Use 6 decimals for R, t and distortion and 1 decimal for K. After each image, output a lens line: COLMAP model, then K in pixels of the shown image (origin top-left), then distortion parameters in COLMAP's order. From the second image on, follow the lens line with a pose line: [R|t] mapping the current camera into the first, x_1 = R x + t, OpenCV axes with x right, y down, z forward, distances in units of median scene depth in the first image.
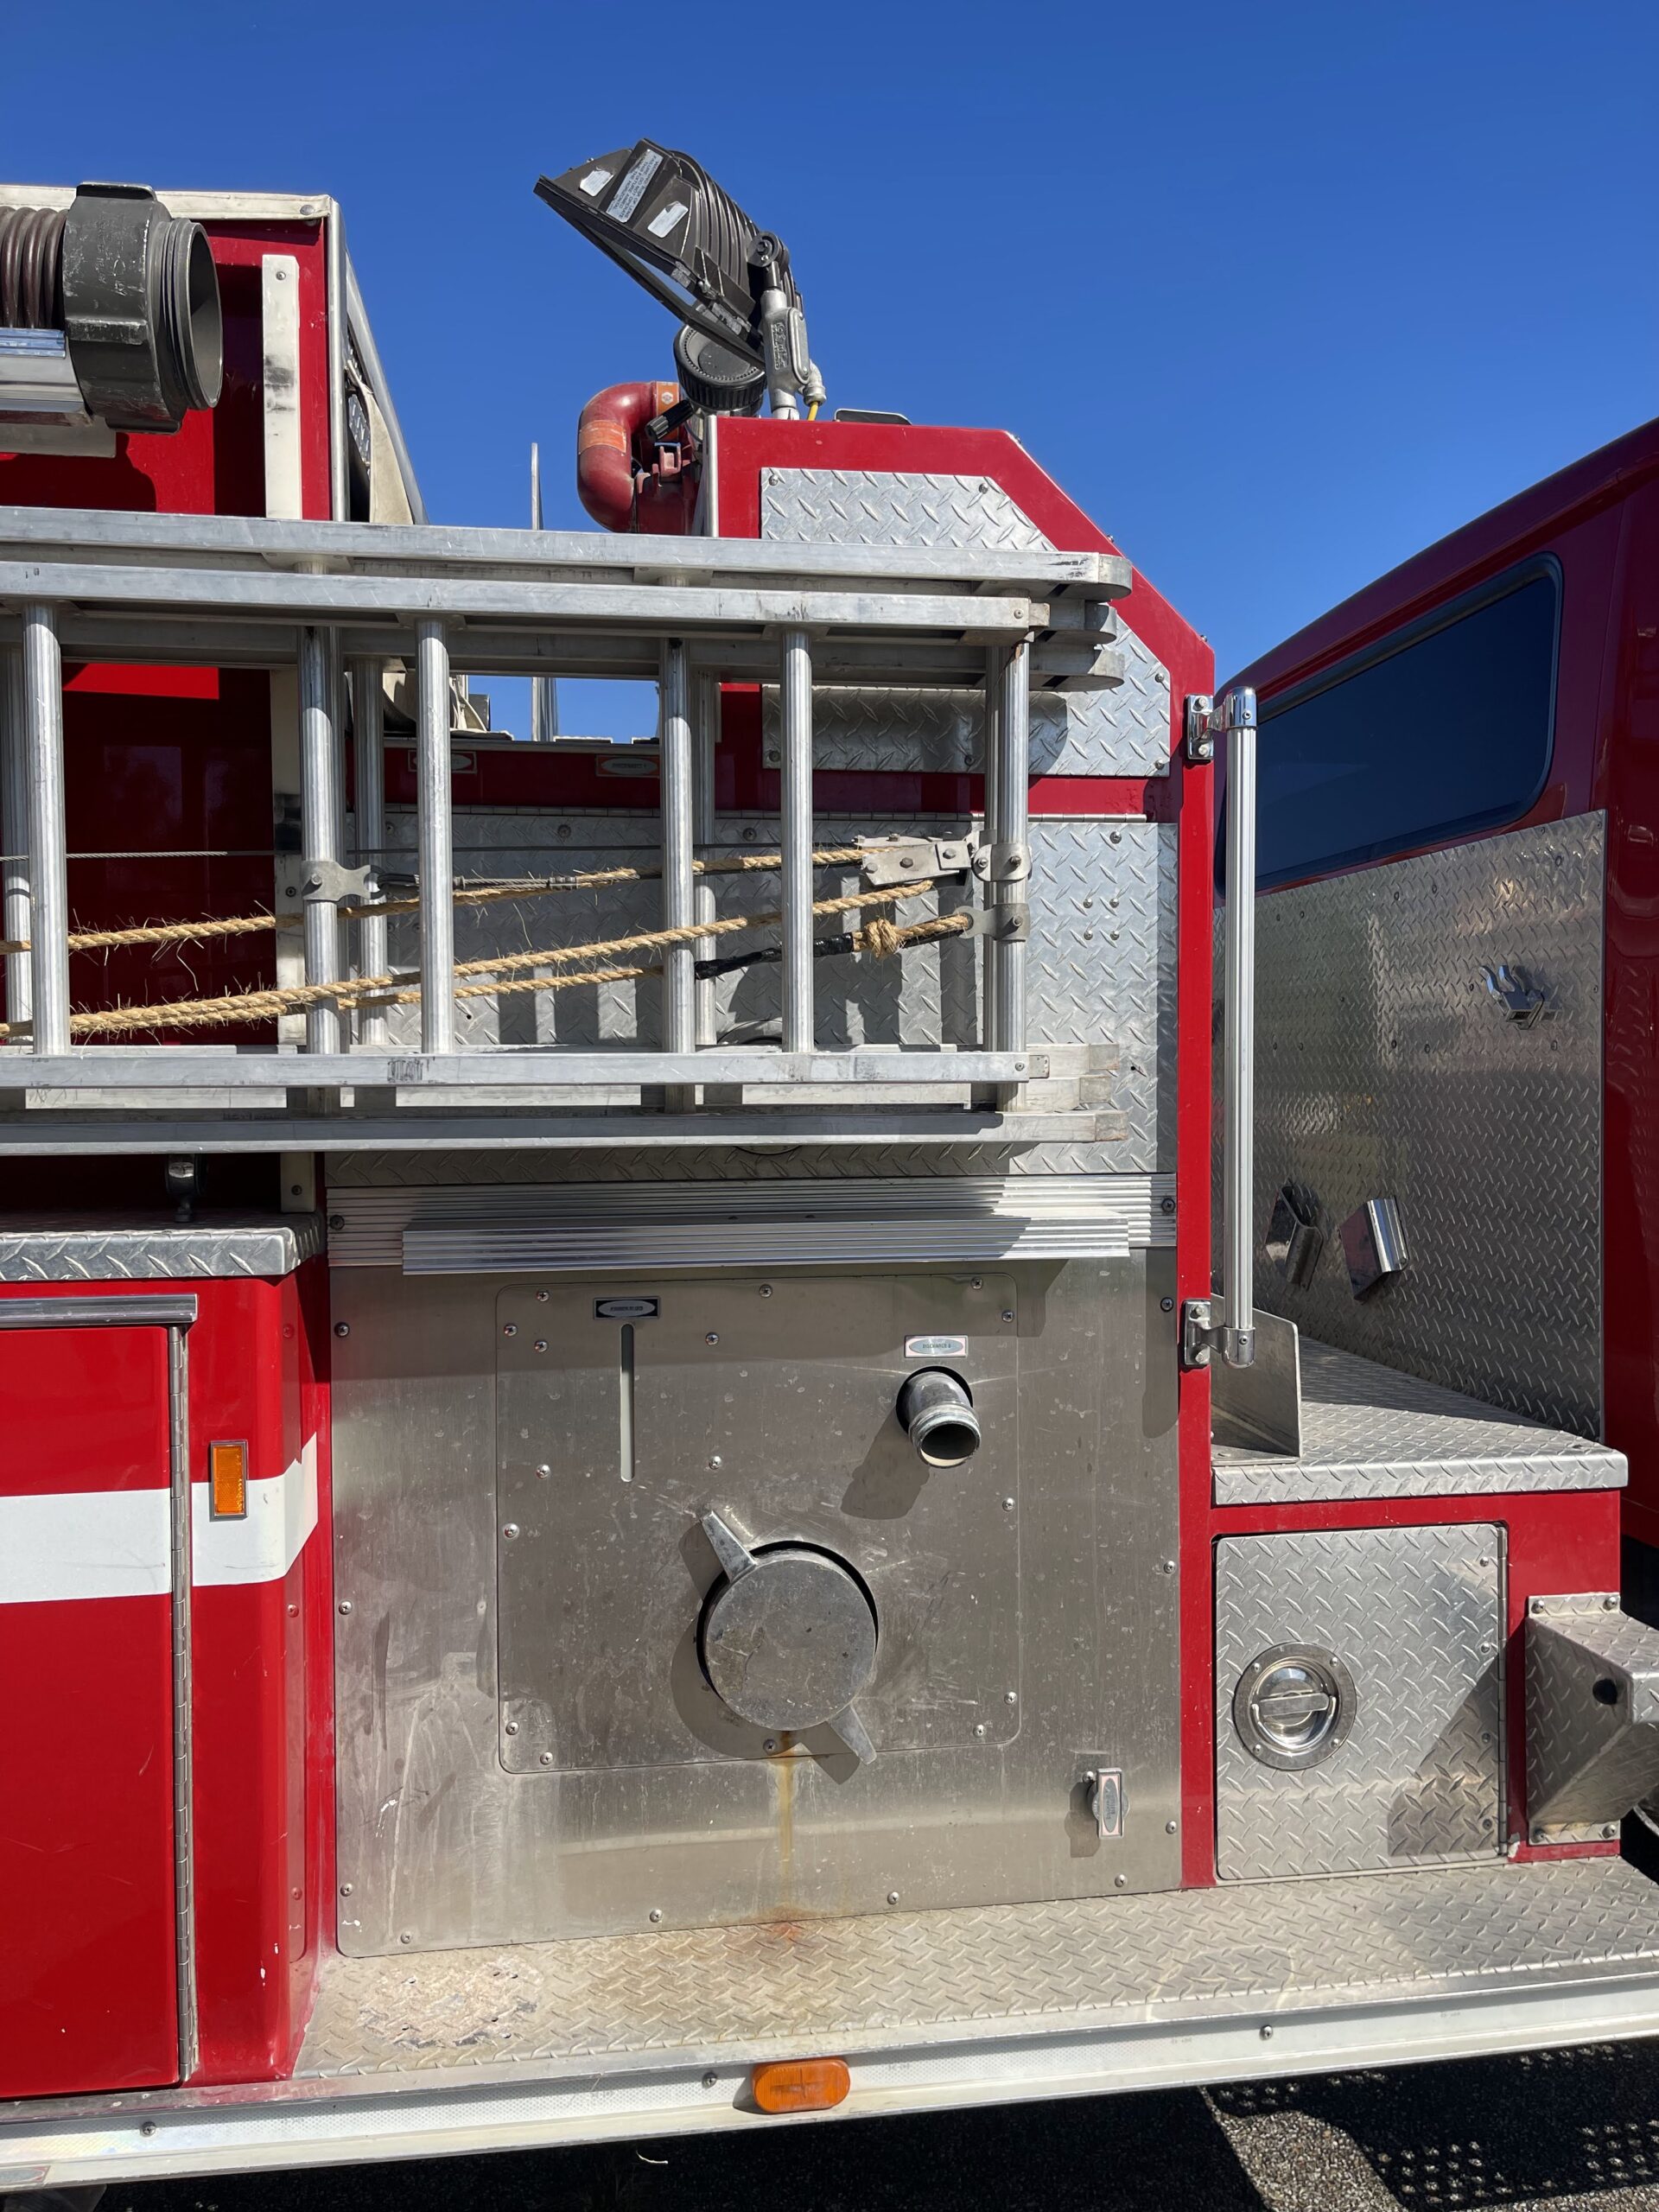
lens RADIAL K [[1691.6, 0, 887.2], [0, 1691.6, 1123.9], [0, 0, 1]] dist [0.046402, -0.070120]
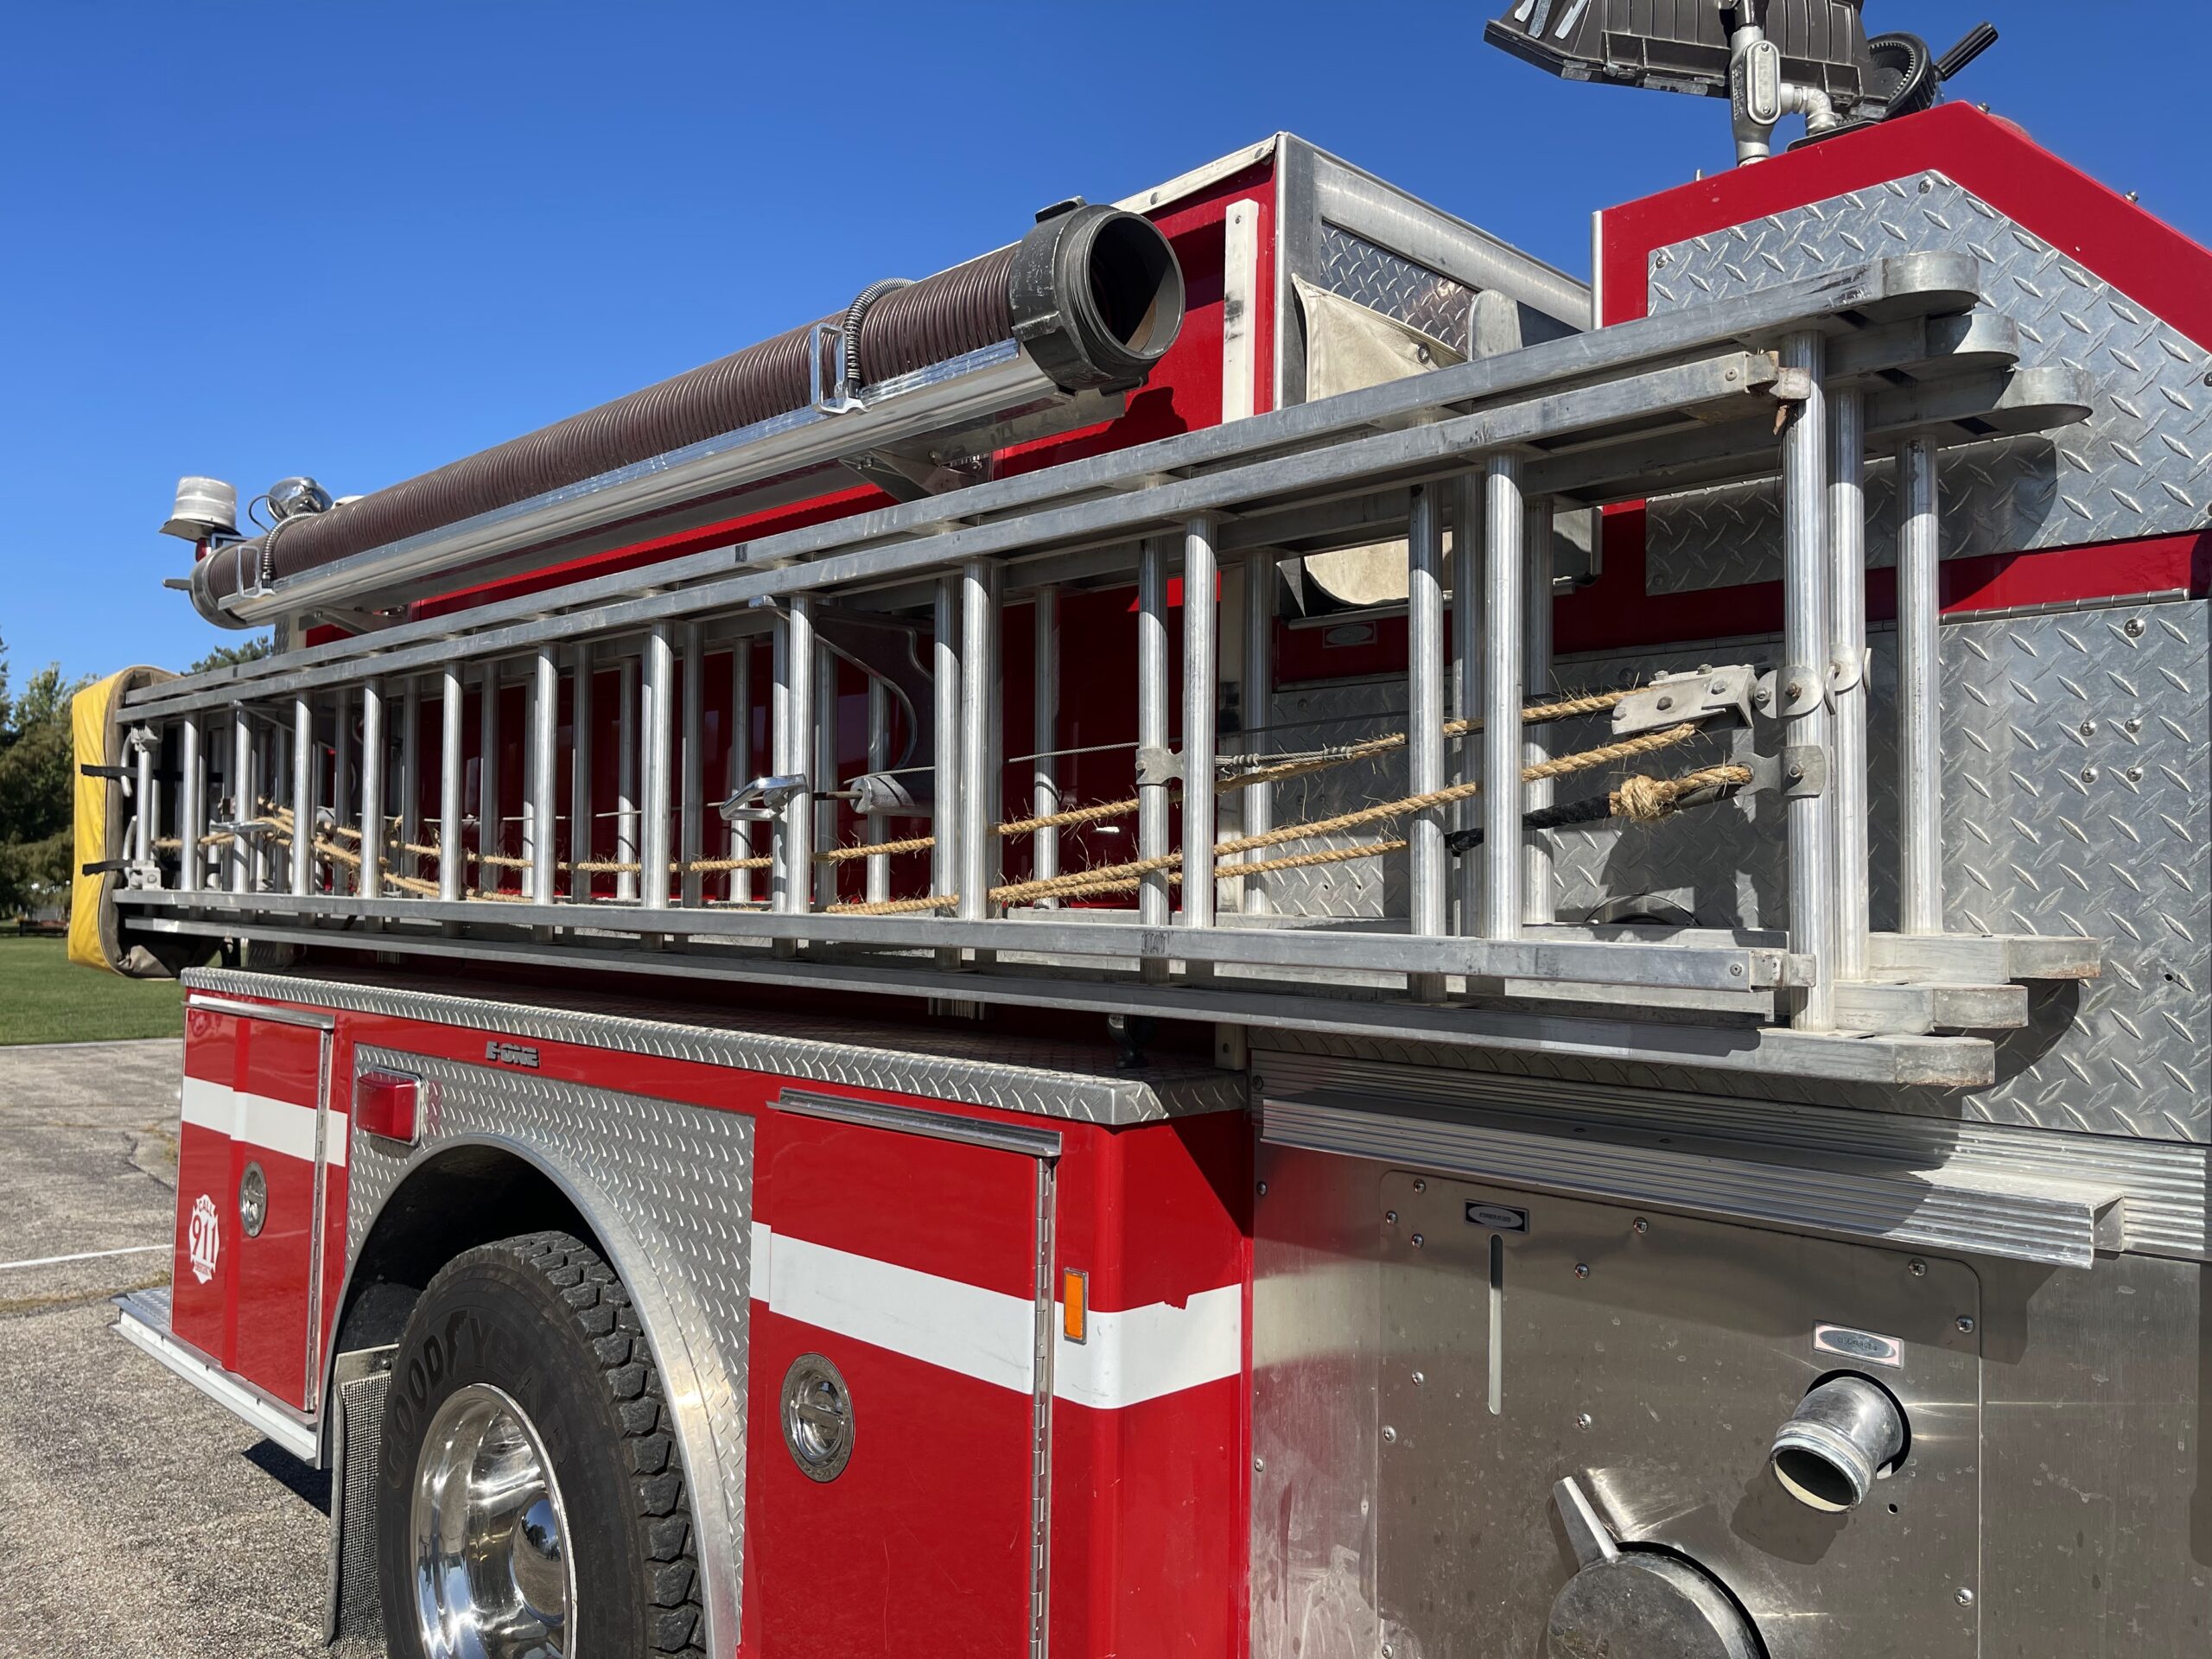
lens RADIAL K [[1691.6, 0, 1112.1], [0, 1691.6, 810.2], [0, 0, 1]] dist [0.046402, -0.070120]
pose [[0.580623, -0.023994, -0.813819, 0.469747], [-0.043748, 0.997202, -0.060613, -0.041841], [0.812996, 0.070796, 0.577949, 0.308743]]
